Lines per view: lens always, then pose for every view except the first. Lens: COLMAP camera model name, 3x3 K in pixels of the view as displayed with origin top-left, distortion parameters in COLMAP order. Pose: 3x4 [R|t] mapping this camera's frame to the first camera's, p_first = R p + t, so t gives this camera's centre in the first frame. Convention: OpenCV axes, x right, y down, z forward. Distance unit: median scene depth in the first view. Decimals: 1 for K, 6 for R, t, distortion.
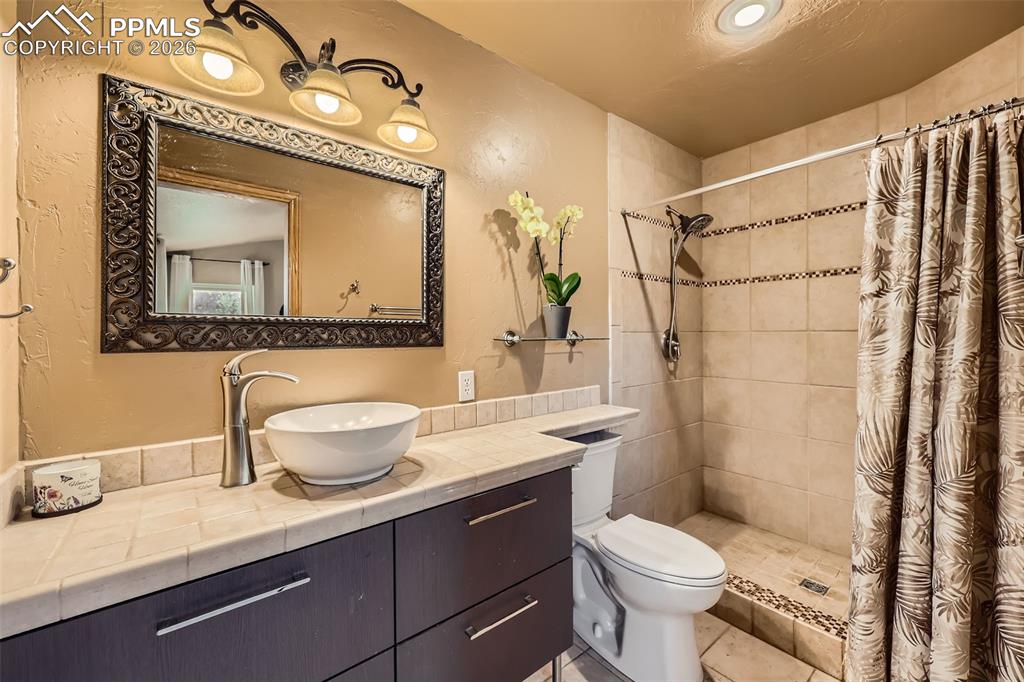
lens RADIAL K [[417.0, 0, 512.5], [0, 417.0, 337.5], [0, 0, 1]] dist [-0.004761, 0.000222]
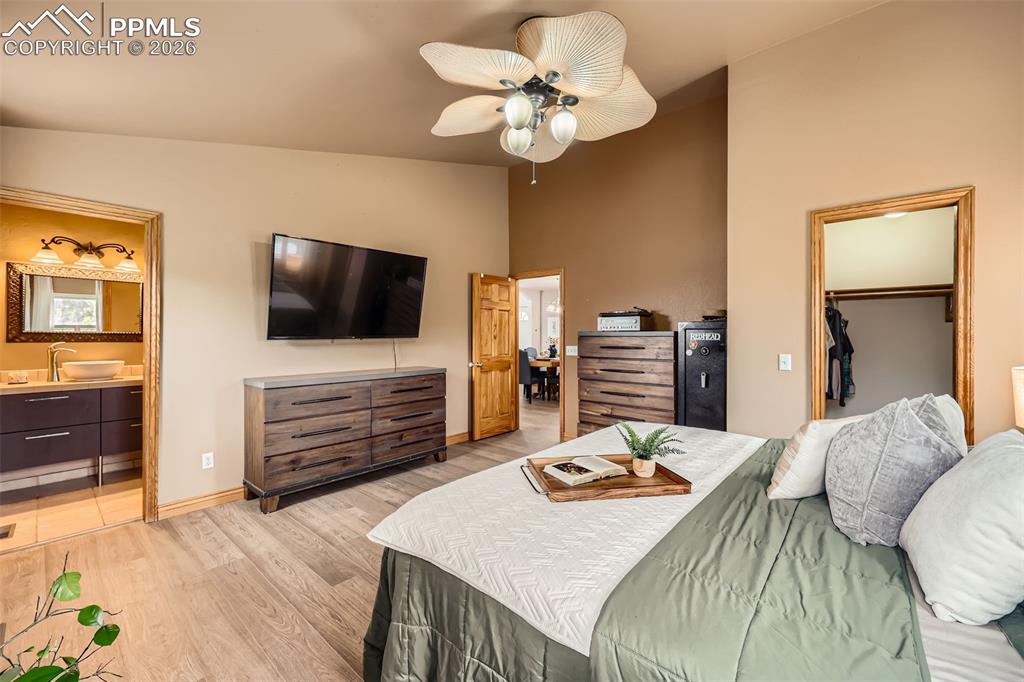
lens RADIAL K [[417.0, 0, 514.4], [0, 417.0, 338.7], [0, 0, 1]] dist [-0.004761, 0.000222]
pose [[0.985306, 0.006829, 0.170663, 2.224963], [-0.006222, 0.999972, -0.004091, -0.005789], [-0.170686, 0.002969, 0.985321, -2.679986]]
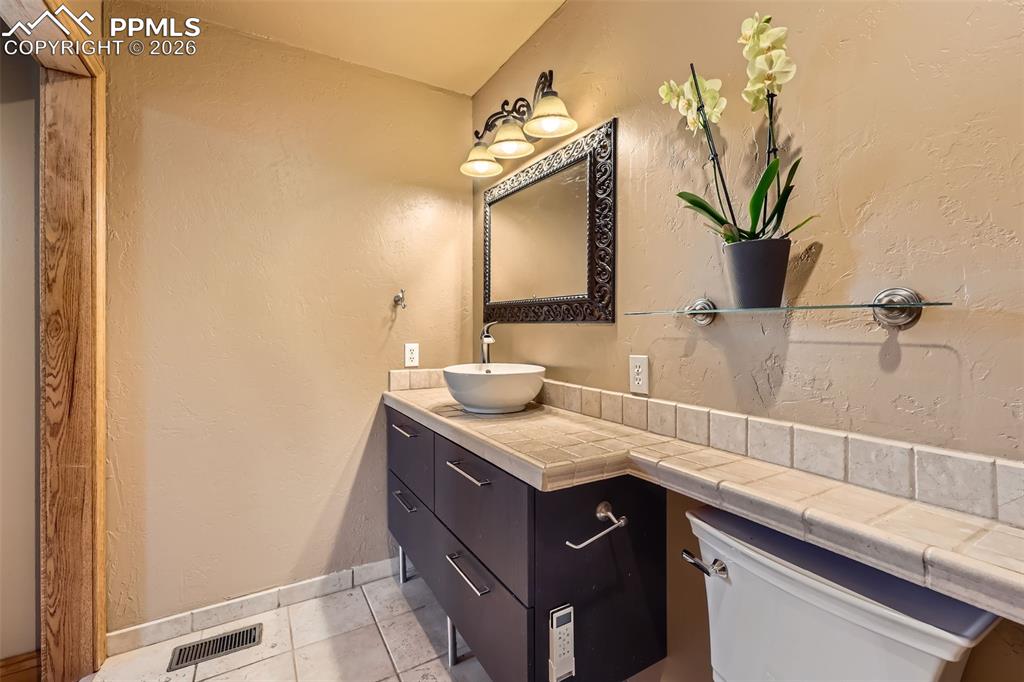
lens RADIAL K [[444.3, 0, 510.4], [0, 444.3, 323.1], [0, 0, 1]] dist [-0.000989, 0.000259]
pose [[-0.163876, 0.006560, -0.986459, 1.018795], [-0.000801, 0.999977, 0.006783, 0.021298], [0.986481, 0.001902, -0.163867, 1.226585]]
